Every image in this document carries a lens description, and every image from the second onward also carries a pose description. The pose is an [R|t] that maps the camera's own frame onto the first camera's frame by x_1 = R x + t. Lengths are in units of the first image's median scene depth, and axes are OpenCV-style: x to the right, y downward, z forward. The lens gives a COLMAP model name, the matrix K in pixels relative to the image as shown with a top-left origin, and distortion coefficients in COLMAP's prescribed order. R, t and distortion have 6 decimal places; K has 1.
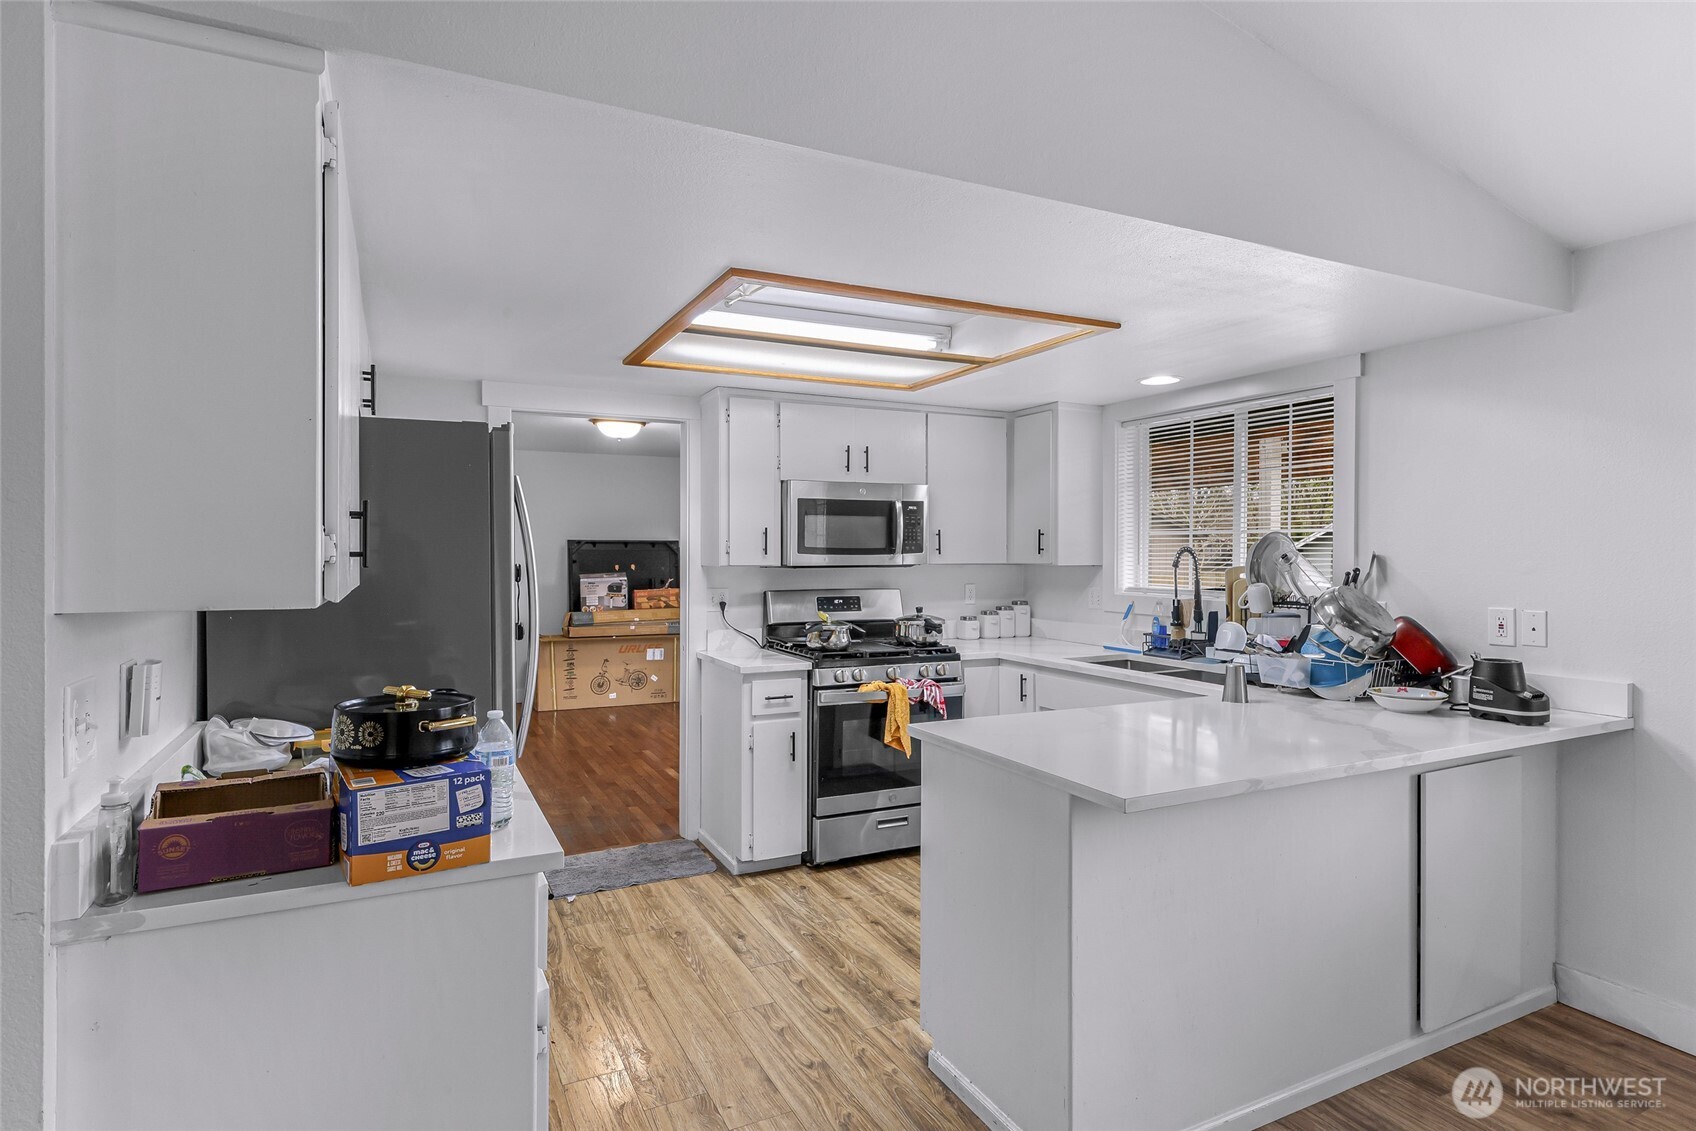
lens RADIAL K [[904.8, 0, 843.0], [0, 904.8, 554.8], [0, 0, 1]] dist [0.001672, -0.000673]
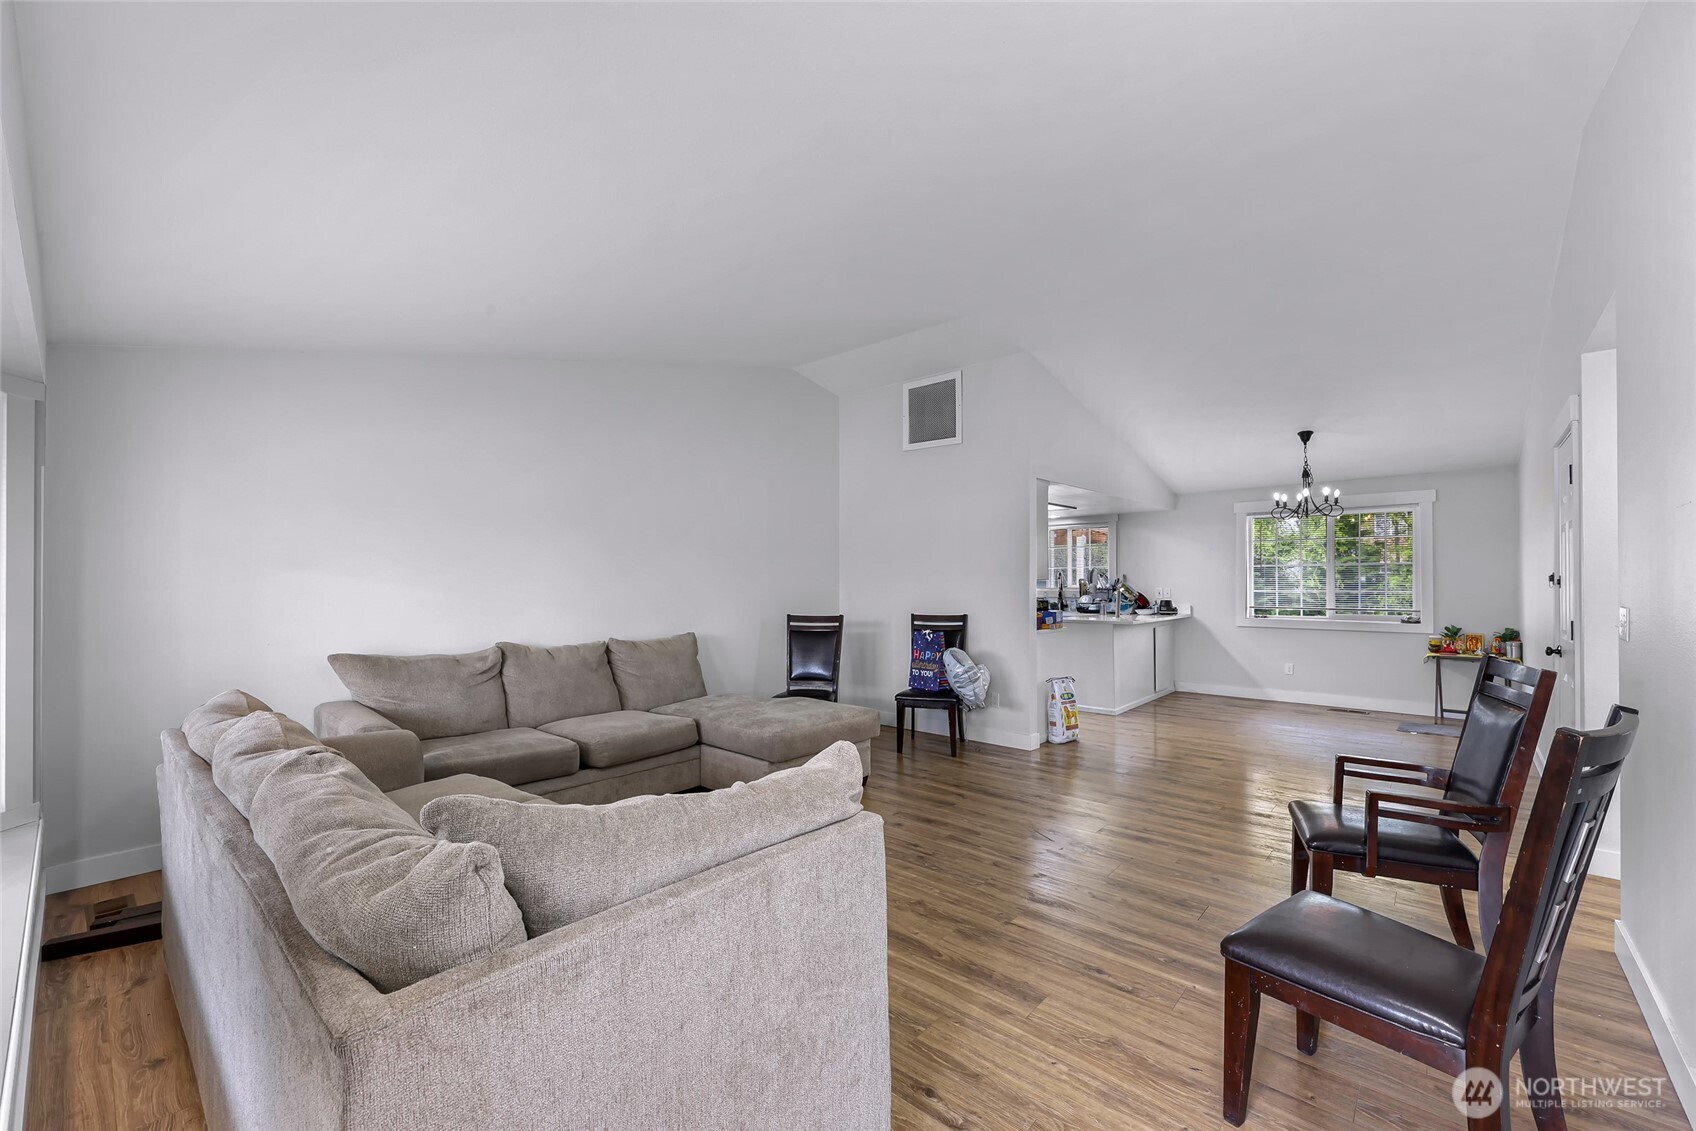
lens RADIAL K [[688.5, 0, 830.1], [0, 688.5, 573.6], [0, 0, 1]] dist [-0.001595, 0.000094]
pose [[0.929571, -0.015084, 0.368335, -1.192417], [0.017612, 0.999839, -0.003502, -0.010872], [-0.368223, 0.009742, 0.929686, -0.858615]]
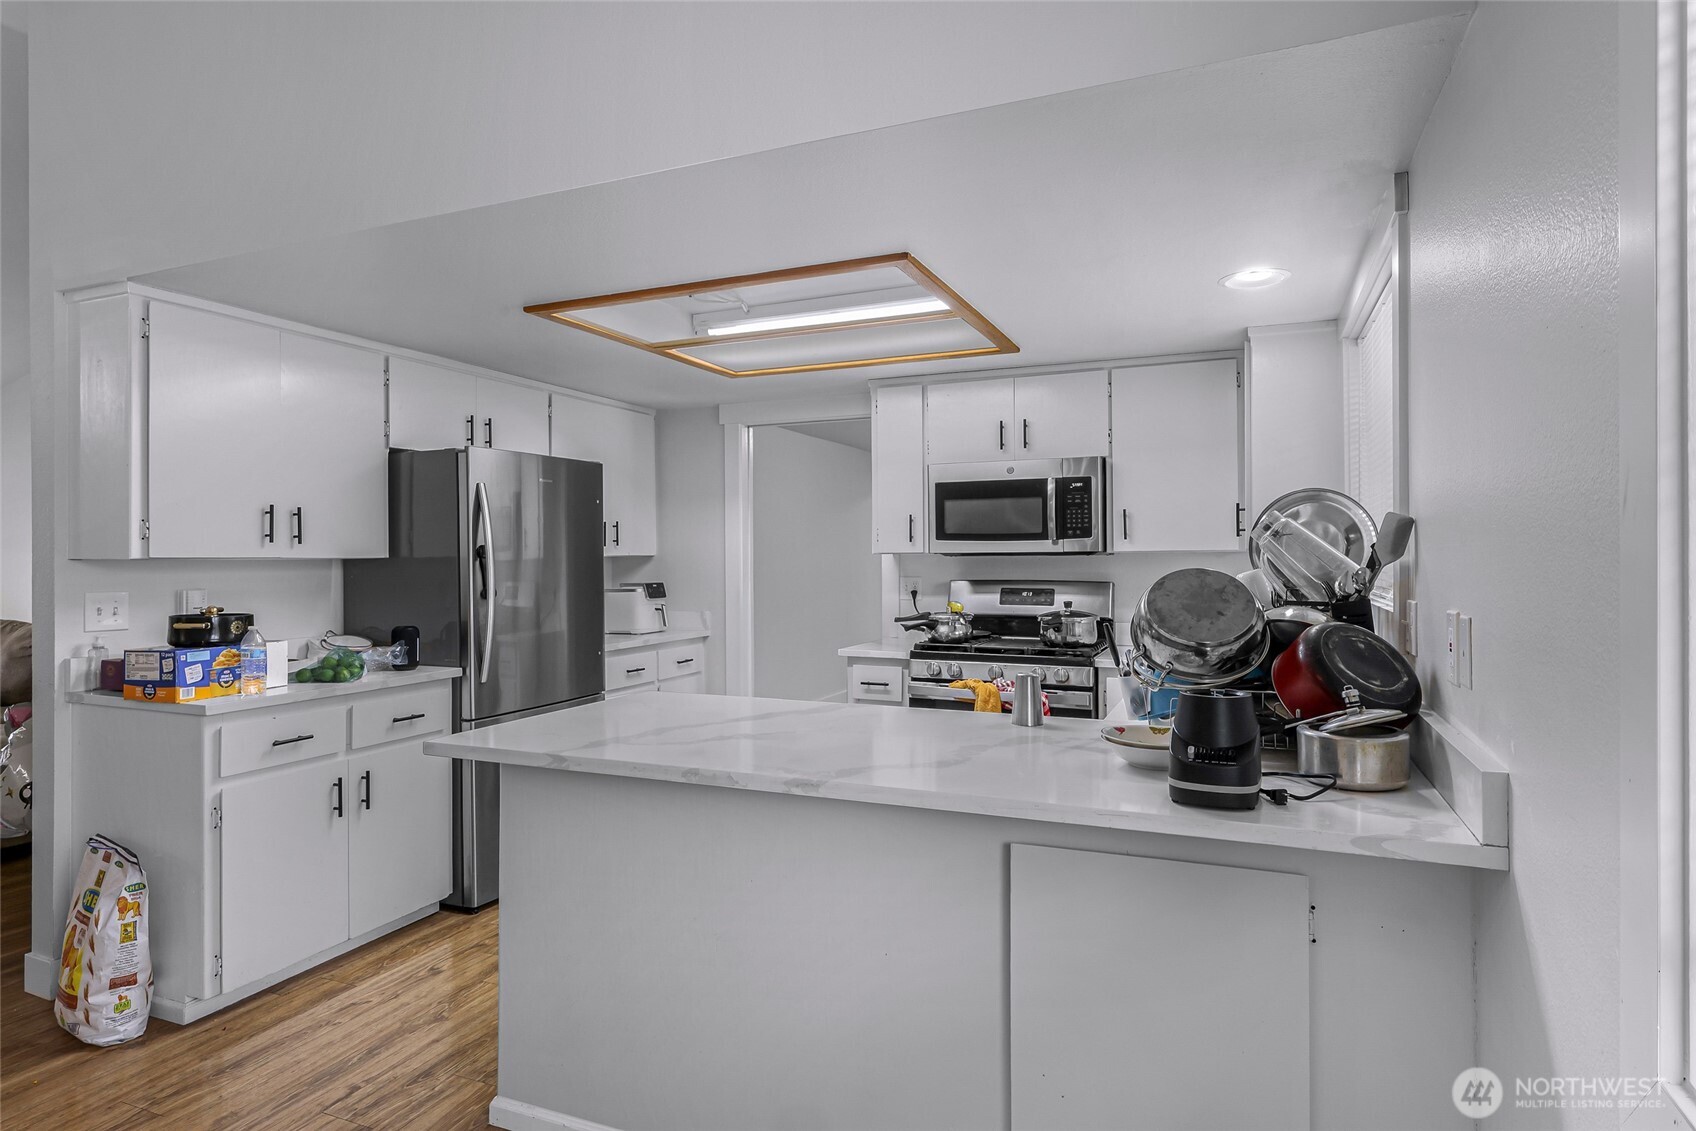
lens RADIAL K [[946.1, 0, 844.5], [0, 946.1, 555.9], [0, 0, 1]] dist [0.008986, -0.002965]
pose [[0.644737, -0.005863, -0.764382, 0.704001], [0.000777, 0.999975, -0.007014, 0.023597], [0.764404, 0.003928, 0.644726, 0.296508]]
